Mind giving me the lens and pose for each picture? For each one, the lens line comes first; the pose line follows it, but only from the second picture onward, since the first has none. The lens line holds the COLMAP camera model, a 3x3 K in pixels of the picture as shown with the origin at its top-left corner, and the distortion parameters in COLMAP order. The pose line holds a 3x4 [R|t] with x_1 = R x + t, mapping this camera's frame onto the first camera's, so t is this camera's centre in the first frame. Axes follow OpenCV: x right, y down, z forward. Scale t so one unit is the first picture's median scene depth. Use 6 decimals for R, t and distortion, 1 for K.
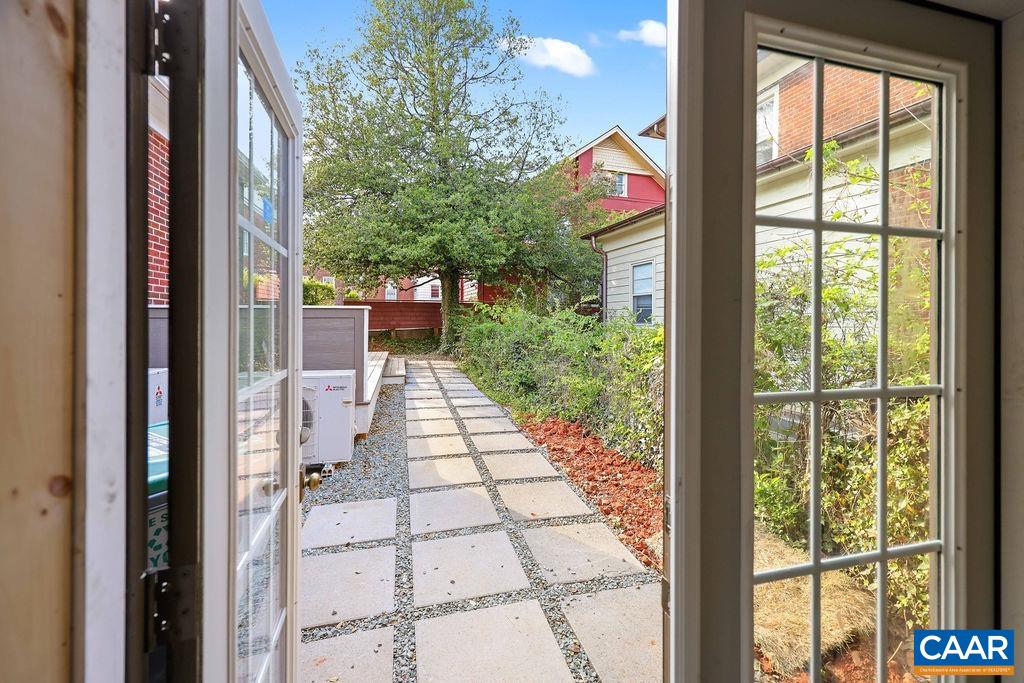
lens RADIAL K [[417.3, 0, 514.7], [0, 417.3, 322.9], [0, 0, 1]] dist [0.001791, 0.000201]
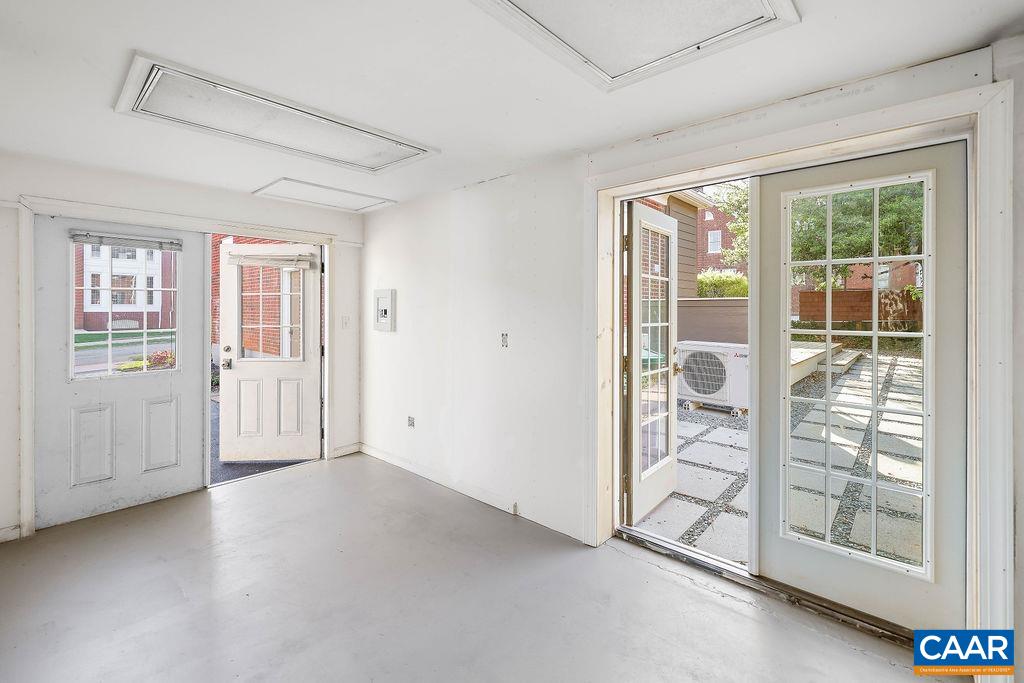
lens RADIAL K [[447.7, 0, 514.0], [0, 447.7, 311.5], [0, 0, 1]] dist [-0.000269, -0.000031]
pose [[0.519773, 0.001245, -0.854303, 0.831330], [-0.007060, 0.999971, -0.002838, 0.032257], [0.854275, 0.007506, 0.519767, -0.796666]]
